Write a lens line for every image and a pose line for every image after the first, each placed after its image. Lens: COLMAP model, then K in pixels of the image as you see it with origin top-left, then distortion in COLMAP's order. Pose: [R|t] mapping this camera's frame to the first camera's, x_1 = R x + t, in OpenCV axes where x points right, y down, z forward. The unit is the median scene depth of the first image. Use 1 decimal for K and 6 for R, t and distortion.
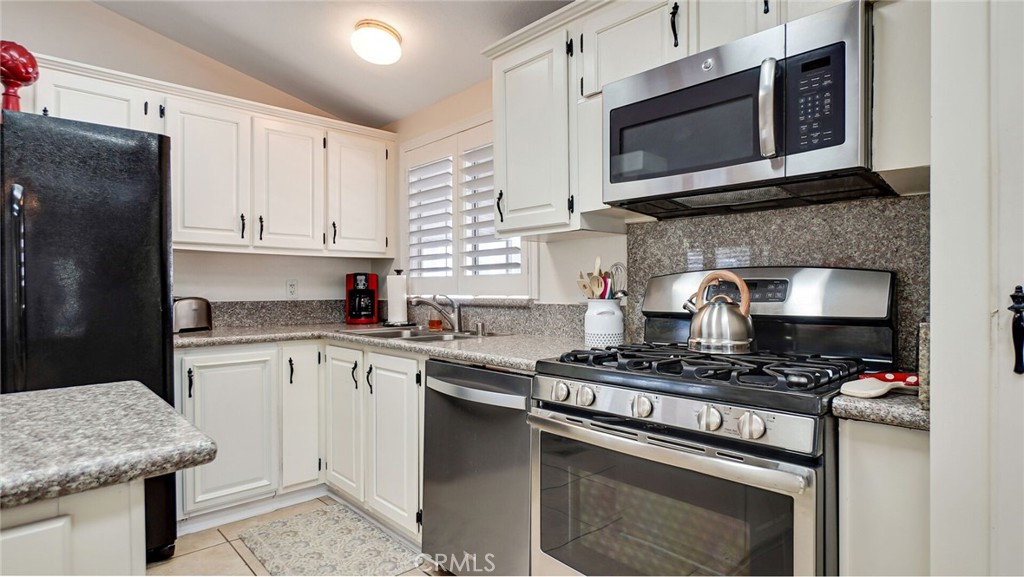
lens RADIAL K [[533.5, 0, 501.0], [0, 533.5, 291.8], [0, 0, 1]] dist [-0.001186, -0.000181]
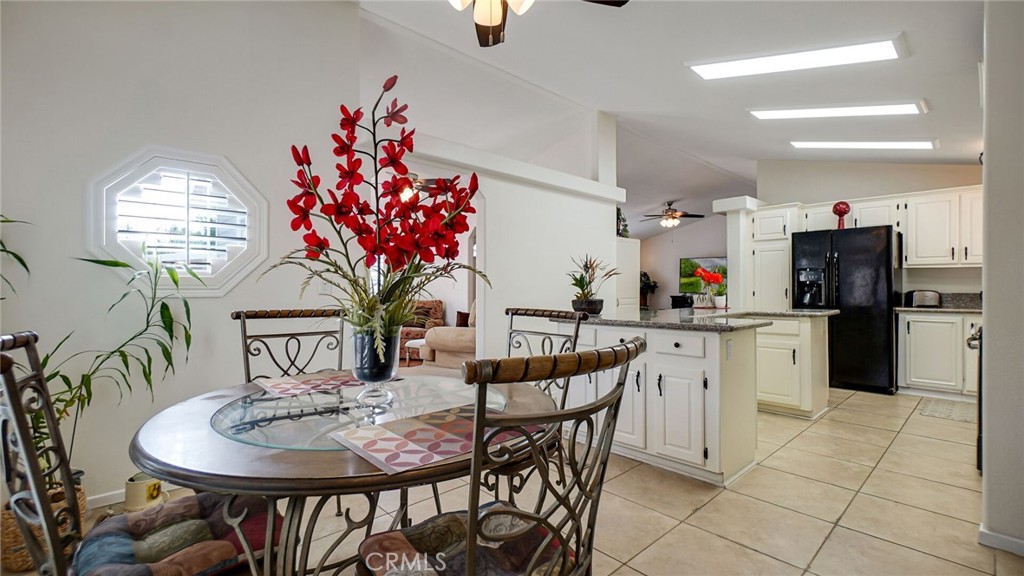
lens RADIAL K [[452.8, 0, 509.2], [0, 452.8, 284.0], [0, 0, 1]] dist [-0.000687, 0.000220]
pose [[0.010072, -0.005518, -0.999934, 1.176621], [-0.003468, 0.999979, -0.005553, 0.001468], [0.999943, 0.003524, 0.010053, -0.640784]]
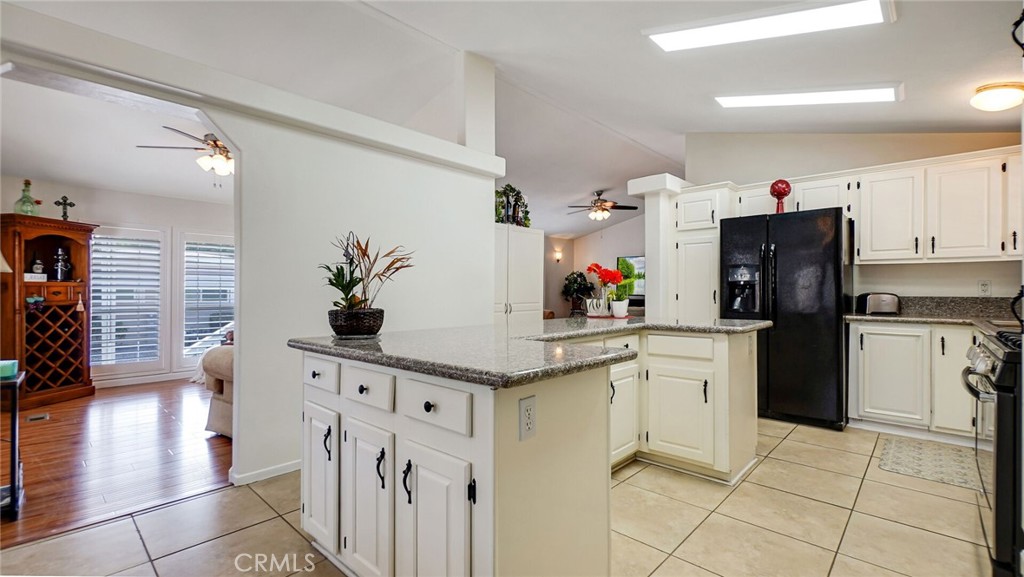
lens RADIAL K [[451.5, 0, 506.6], [0, 451.5, 287.5], [0, 0, 1]] dist [-0.002030, -0.000053]
pose [[0.076389, -0.002529, -0.997075, 0.703593], [-0.003883, 0.999988, -0.002834, 0.001896], [0.997071, 0.004088, 0.076379, -0.239321]]
